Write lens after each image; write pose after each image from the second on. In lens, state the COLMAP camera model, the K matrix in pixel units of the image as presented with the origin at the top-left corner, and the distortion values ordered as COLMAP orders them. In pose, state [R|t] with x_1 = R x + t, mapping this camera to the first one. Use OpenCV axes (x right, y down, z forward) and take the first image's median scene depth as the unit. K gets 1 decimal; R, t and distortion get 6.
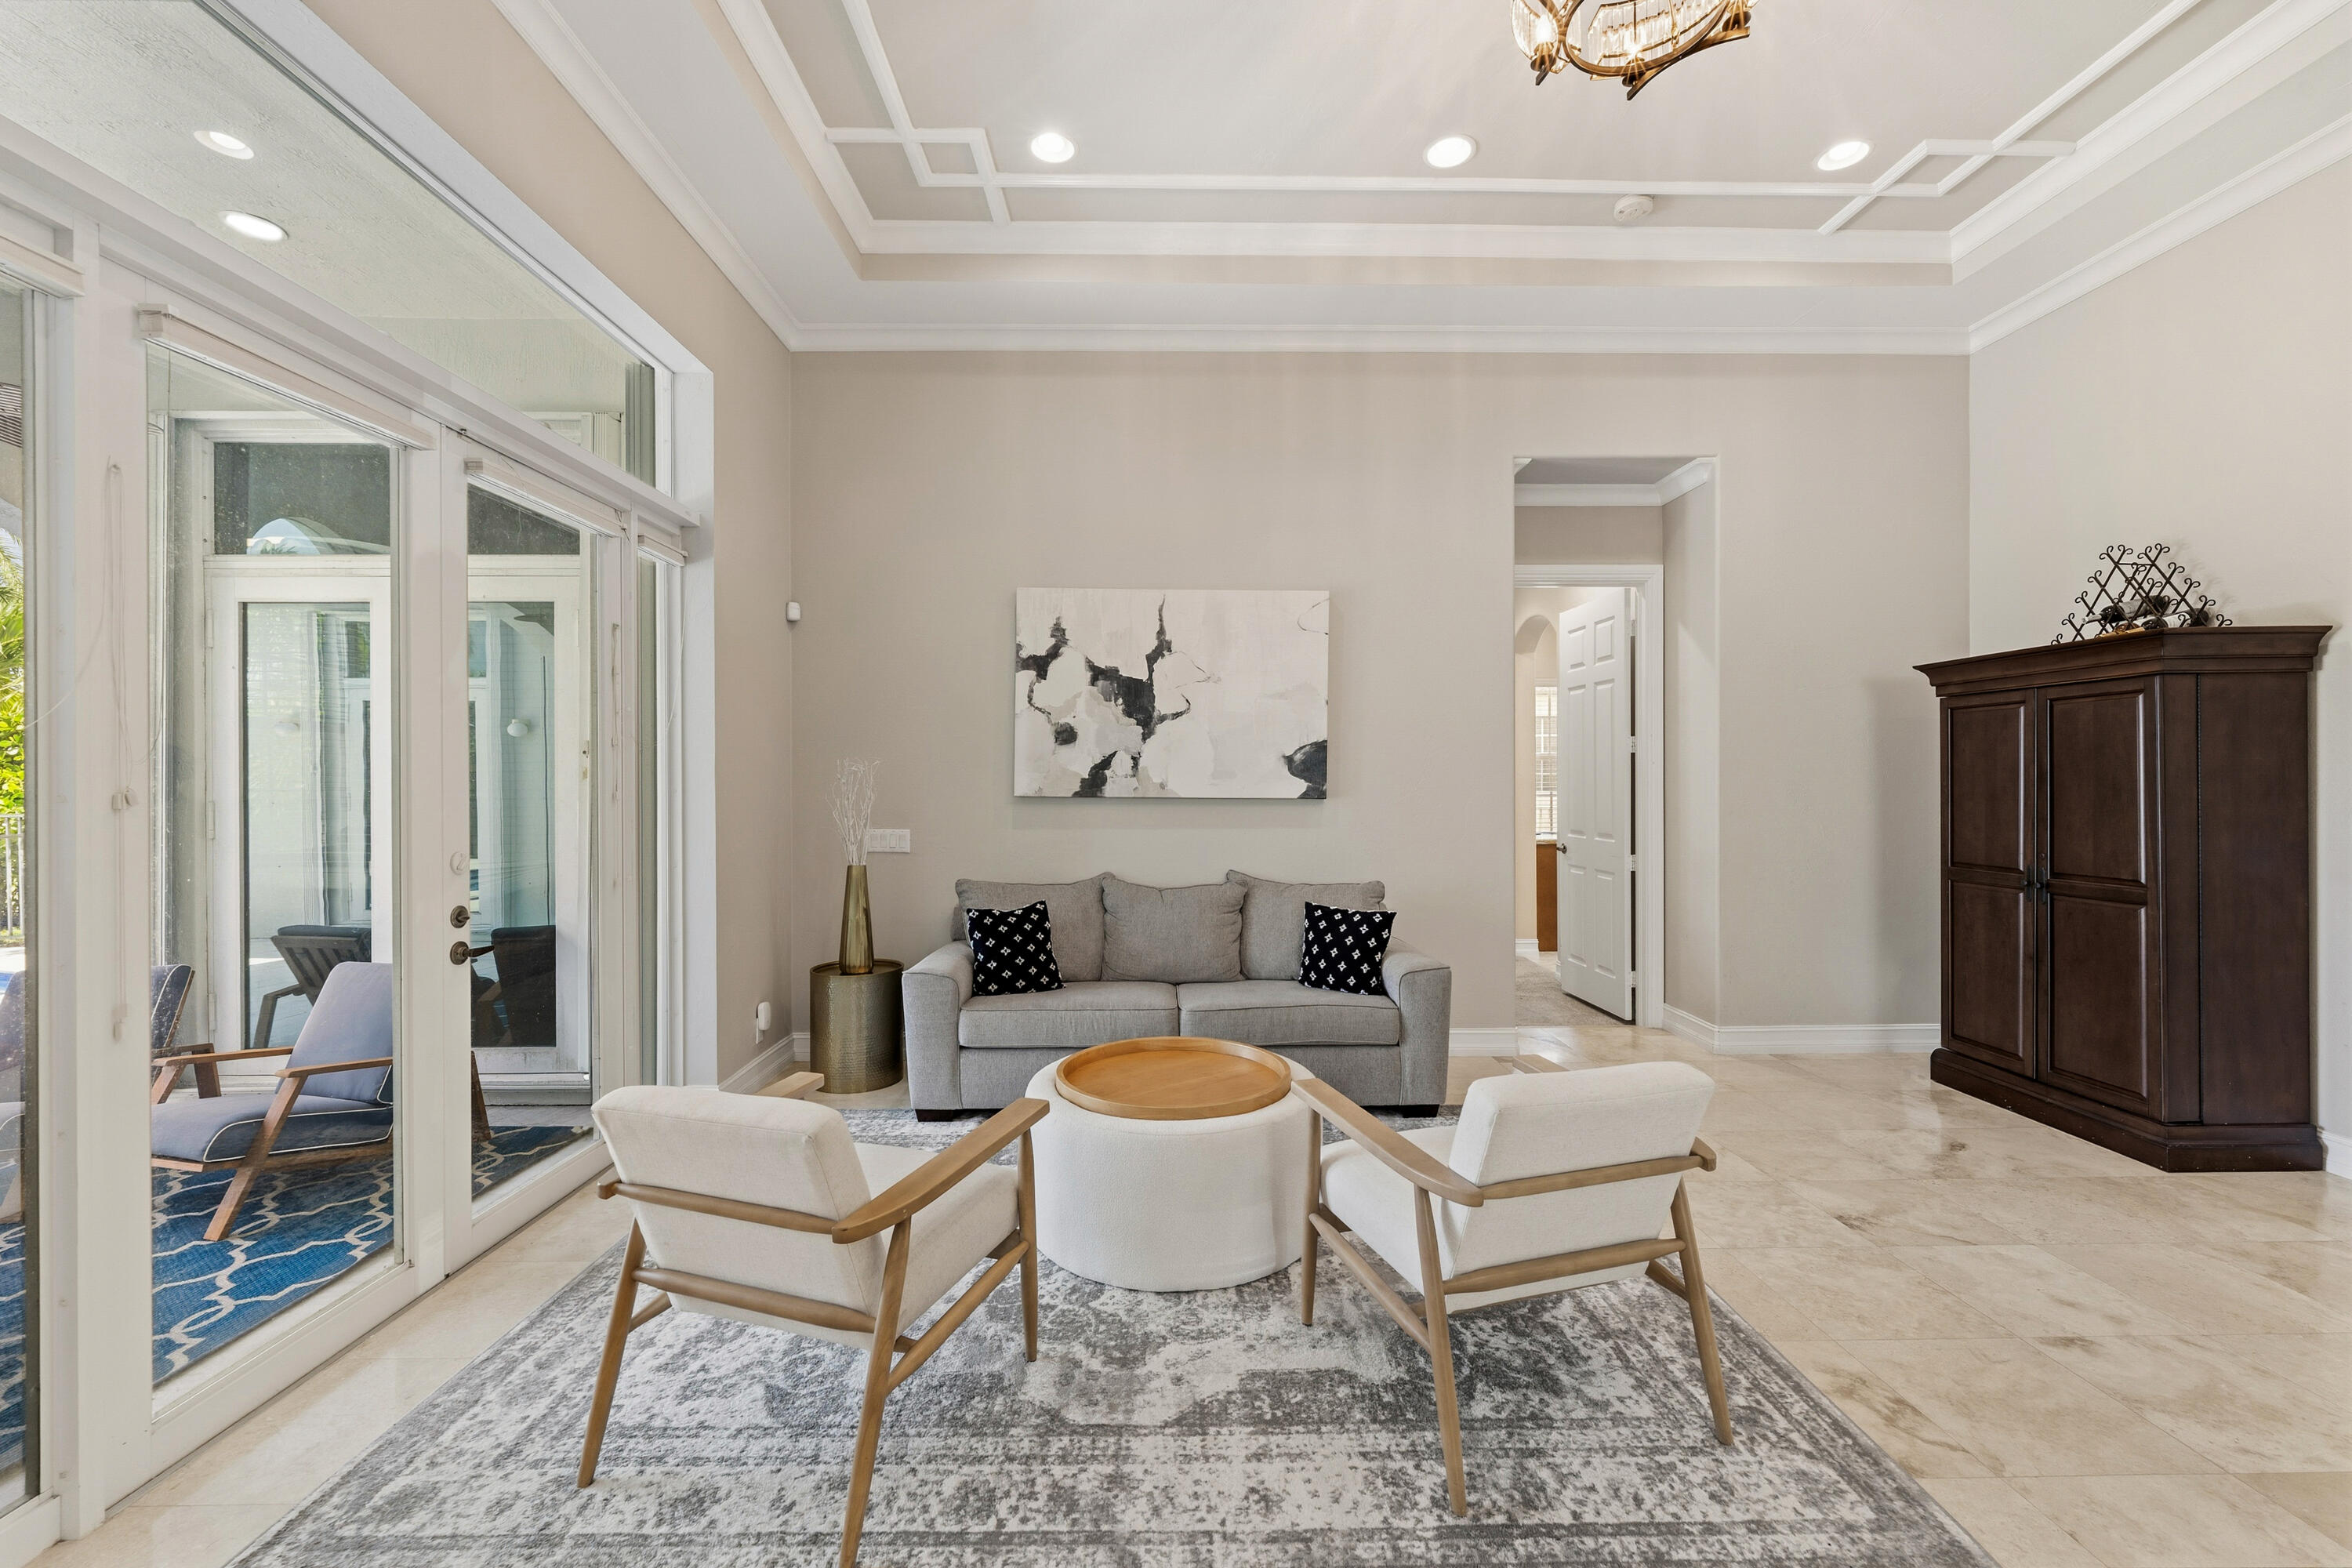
lens RADIAL K [[963.2, 0, 1179.6], [0, 963.2, 782.8], [0, 0, 1]] dist [0.001404, 0.000240]
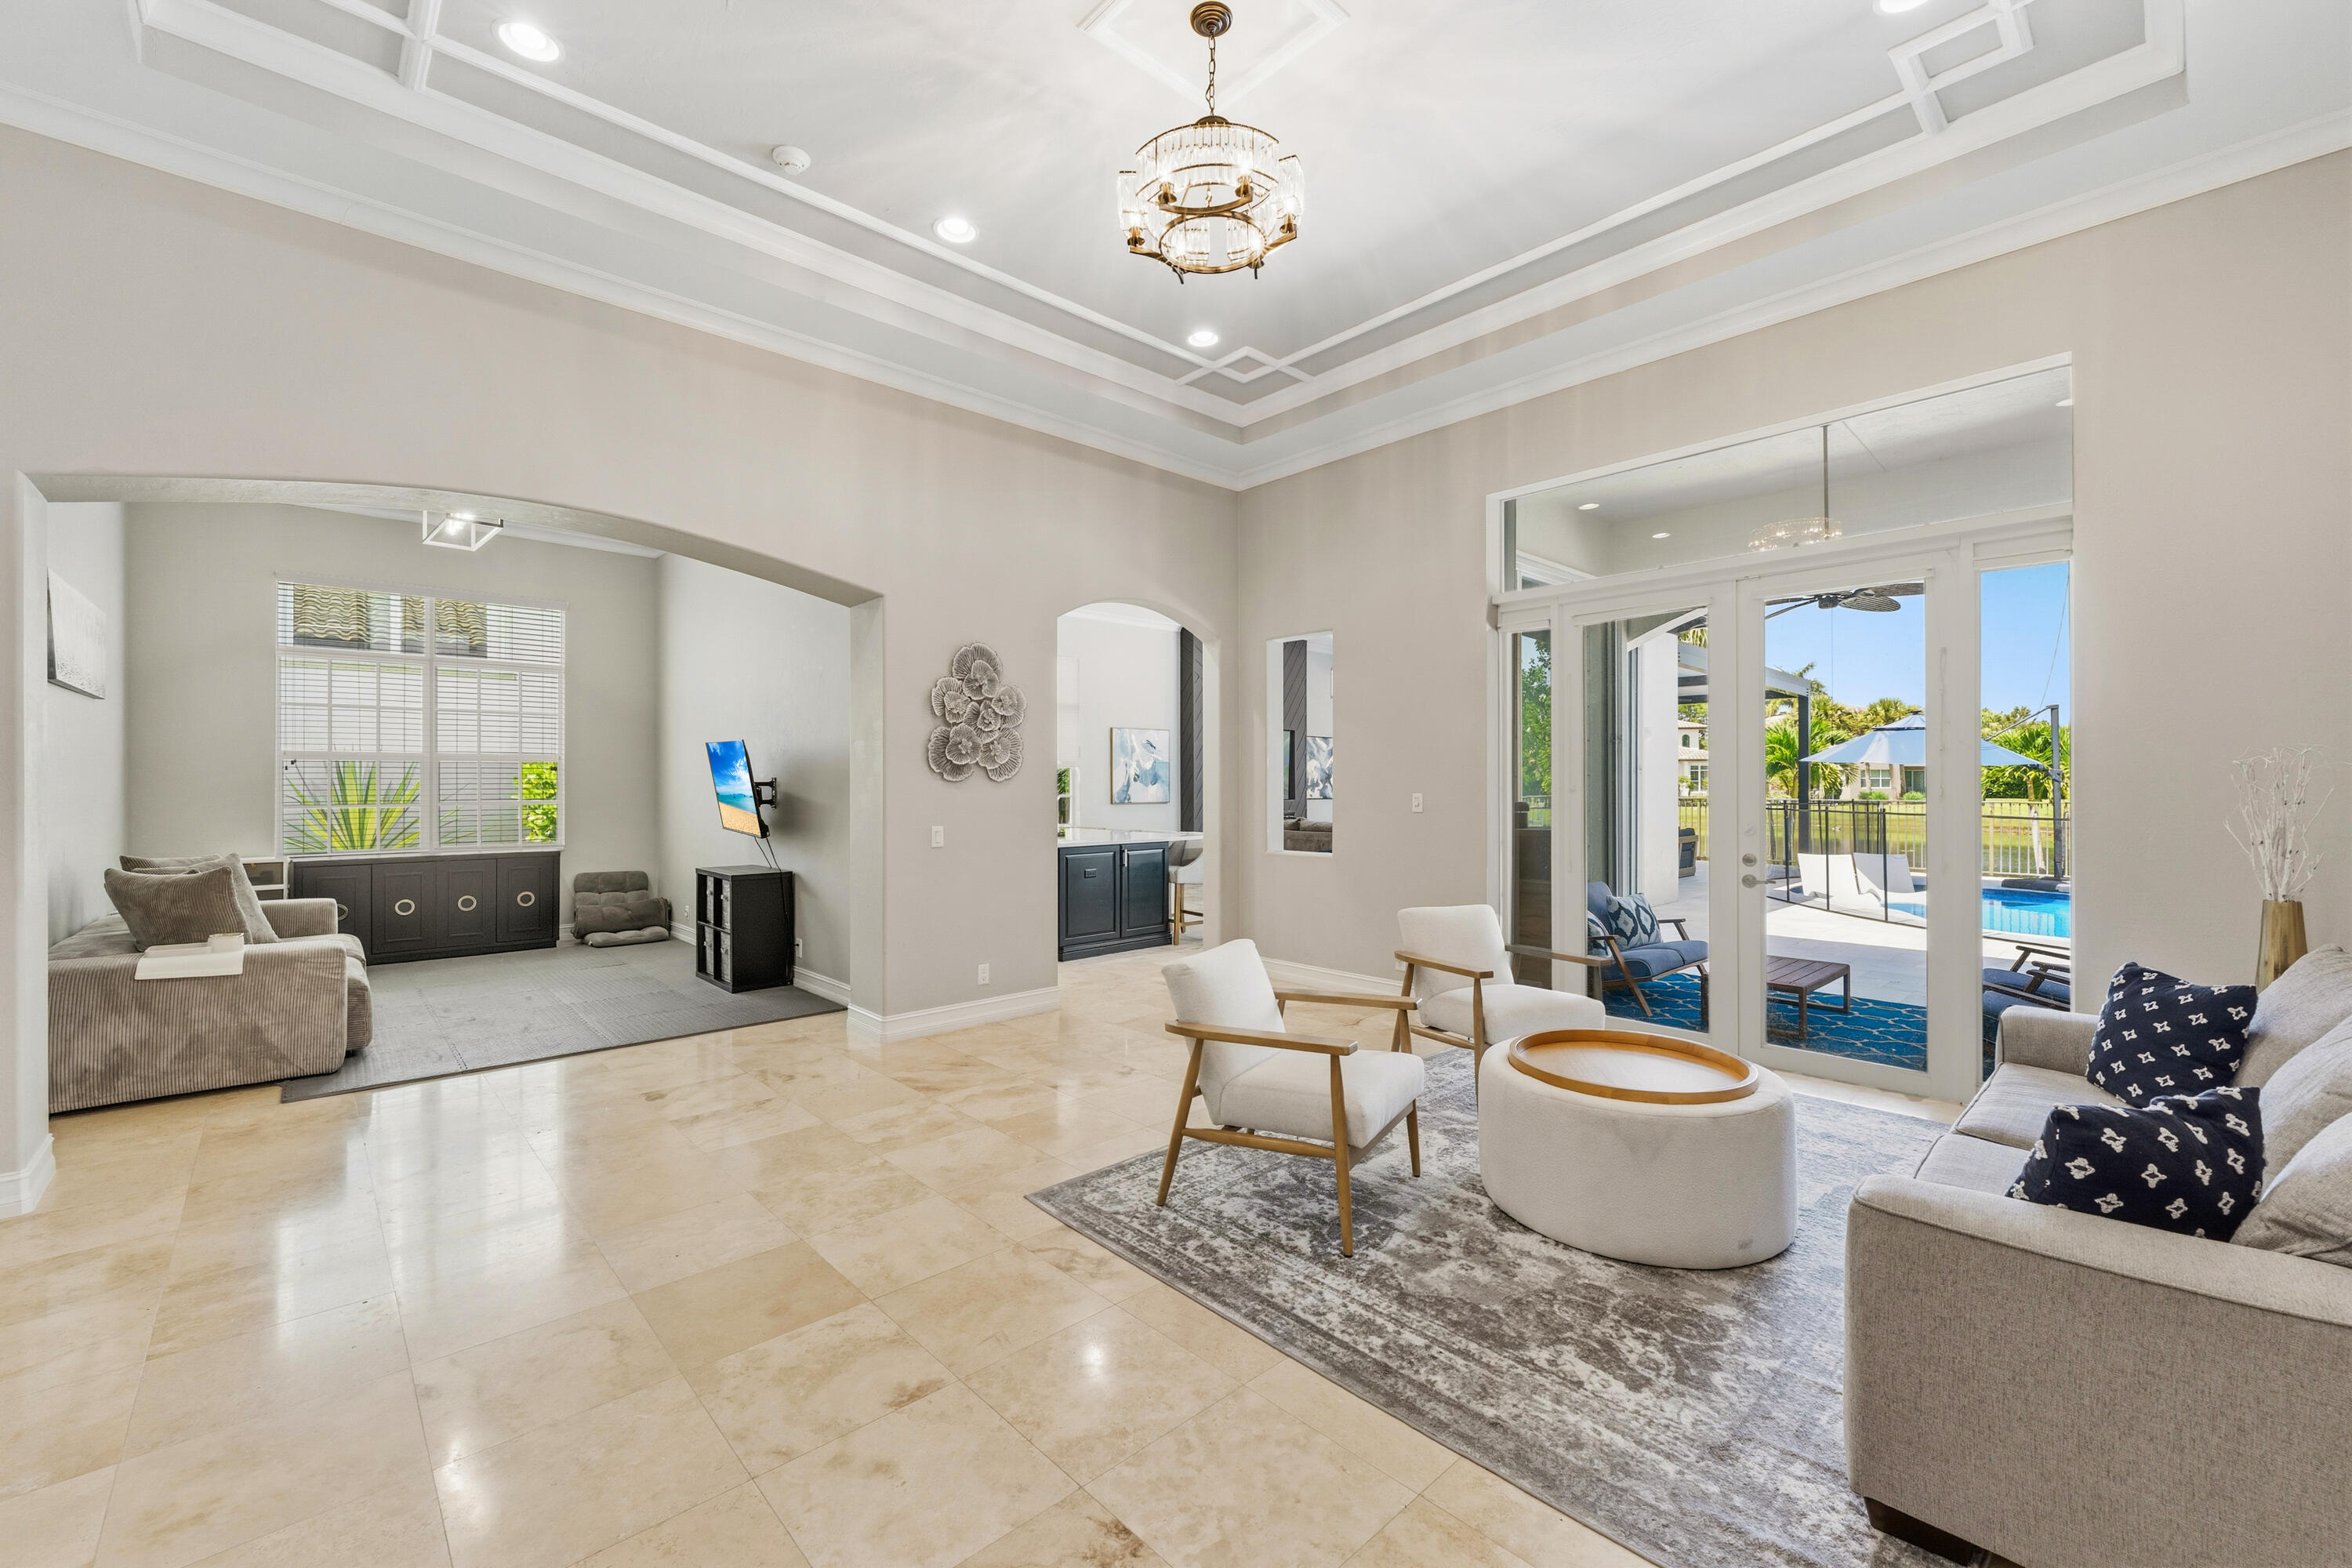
lens RADIAL K [[963.2, 0, 1176.1], [0, 963.2, 785.5], [0, 0, 1]] dist [0.001404, 0.000240]
pose [[-0.748773, 0.003079, -0.662819, 0.943234], [0.002872, 0.999995, 0.001400, -0.001814], [0.662820, -0.000855, -0.748778, 1.304083]]
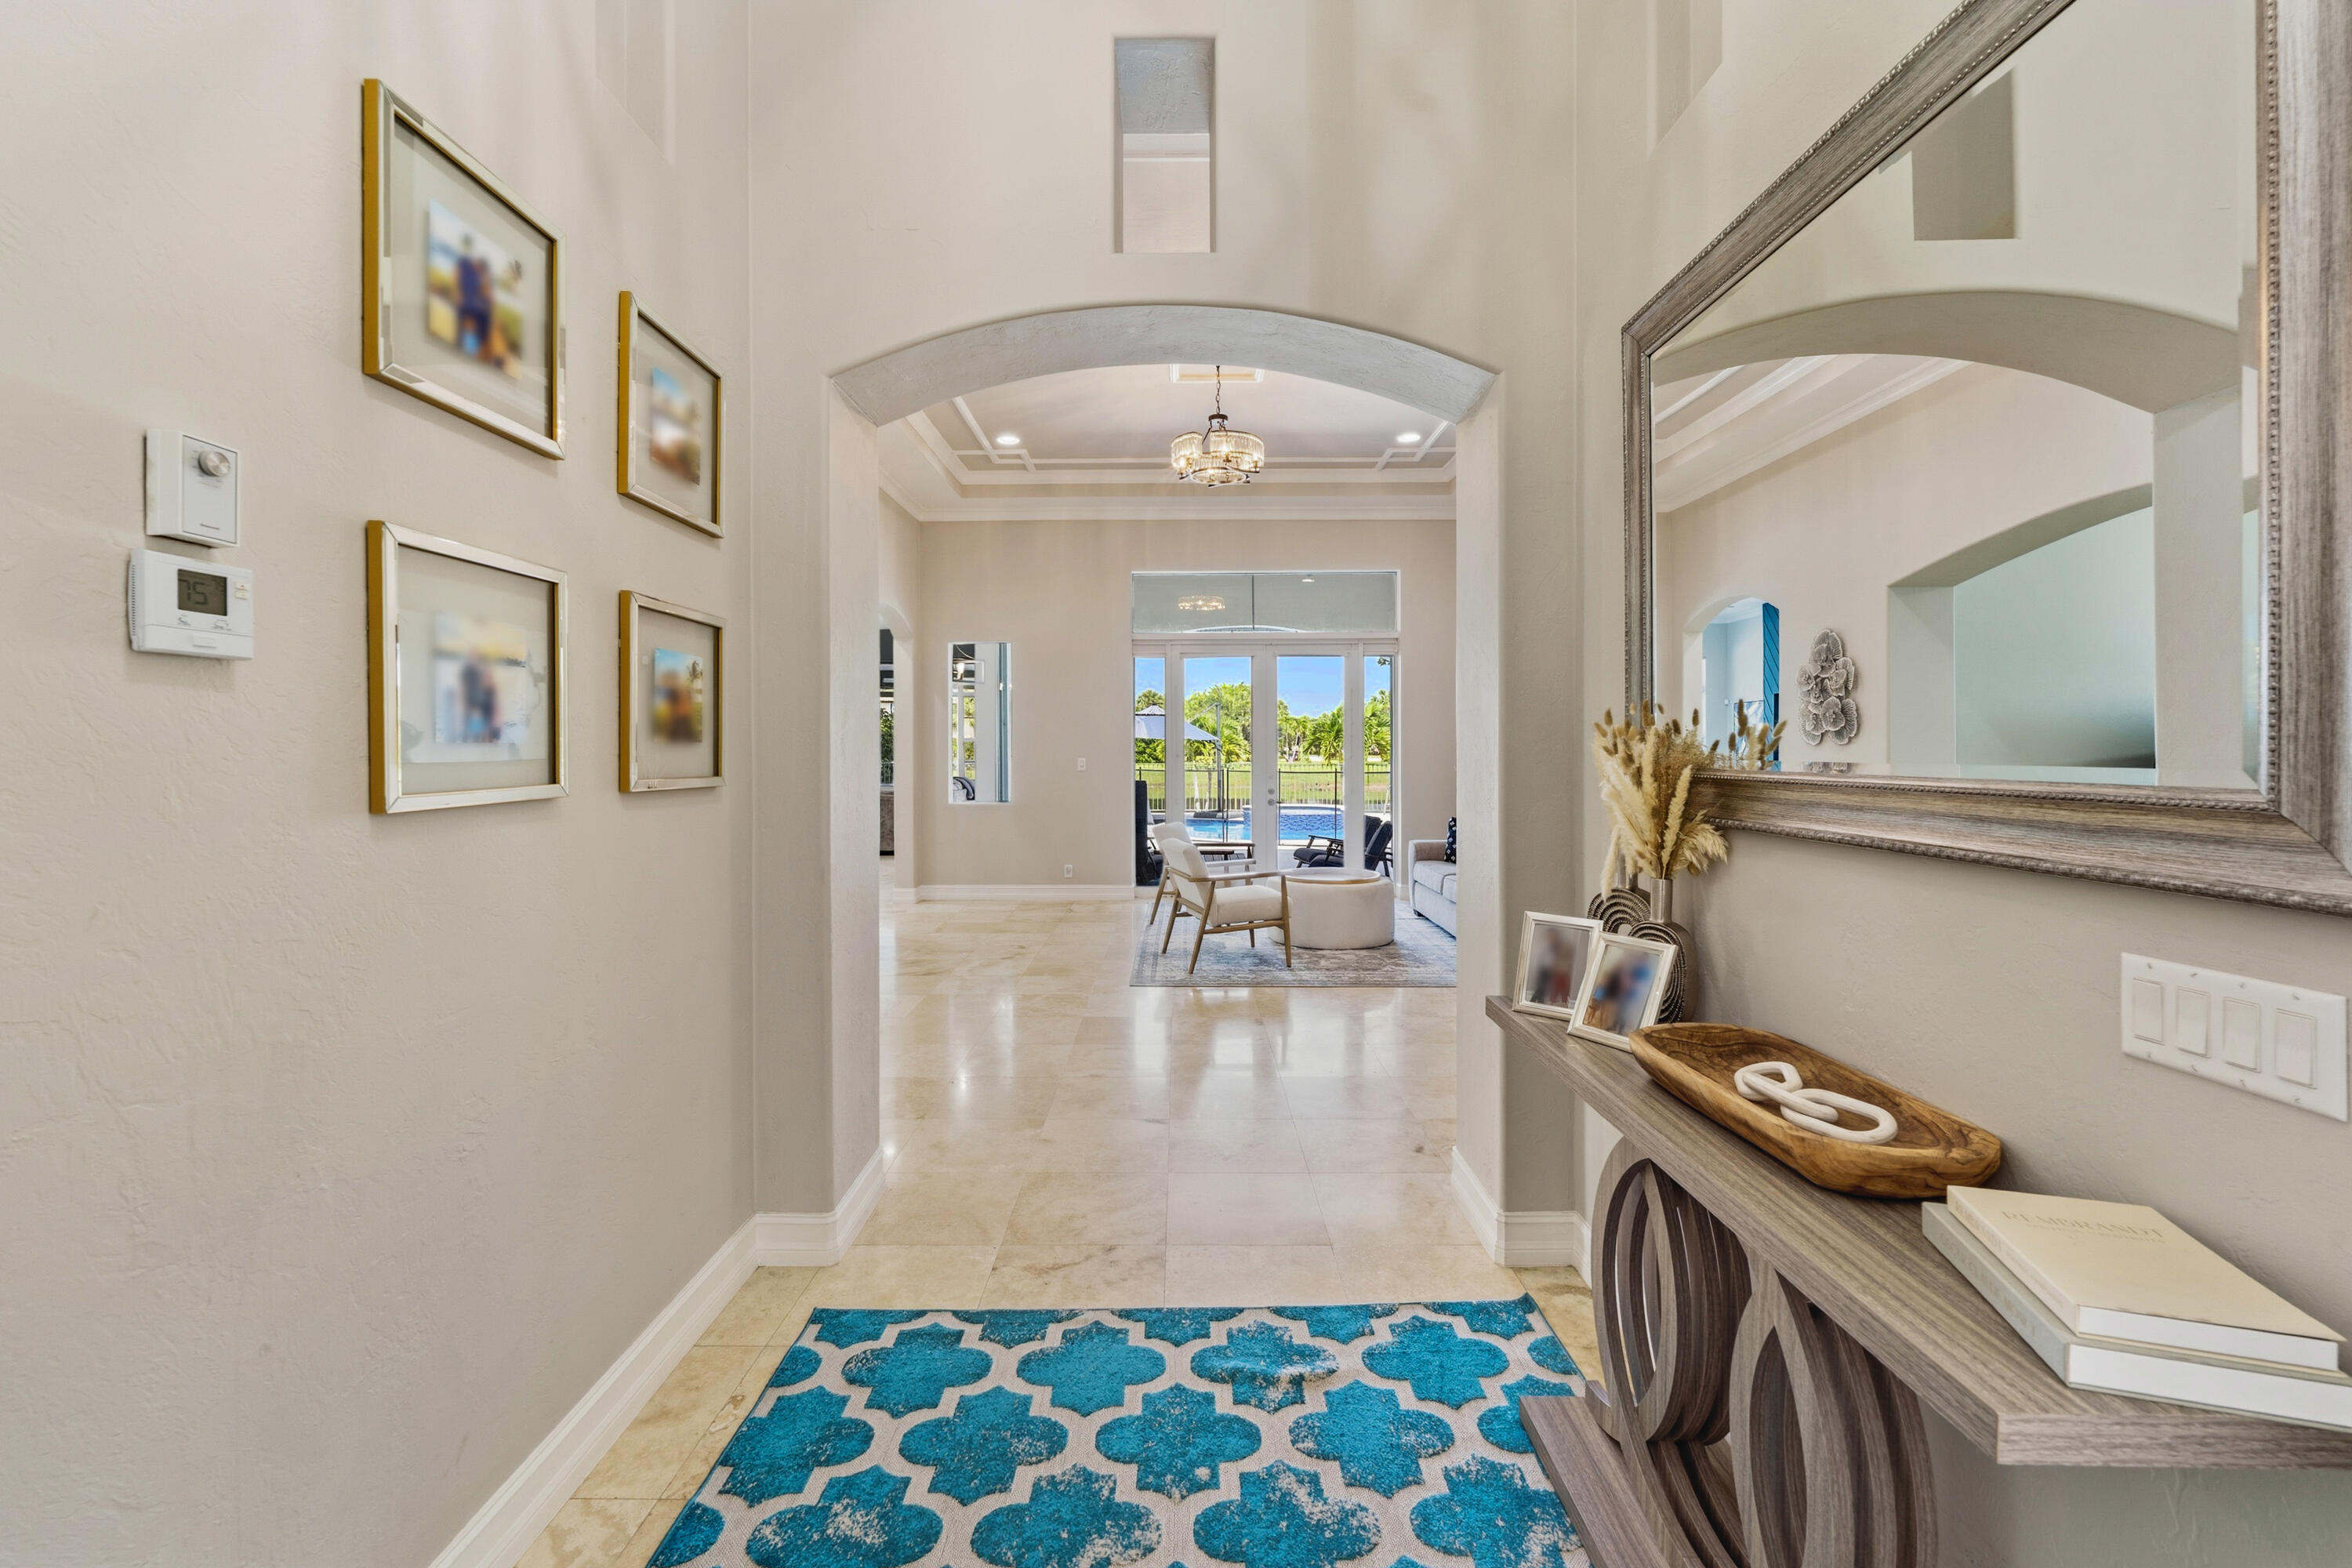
lens RADIAL K [[963.2, 0, 1175.3], [0, 963.2, 765.2], [0, 0, 1]] dist [0.001404, 0.000240]
pose [[-0.028711, 0.015376, -0.999469, 2.092463], [0.001117, 0.999882, 0.015350, -0.003313], [0.999587, -0.000676, -0.028725, 0.621914]]
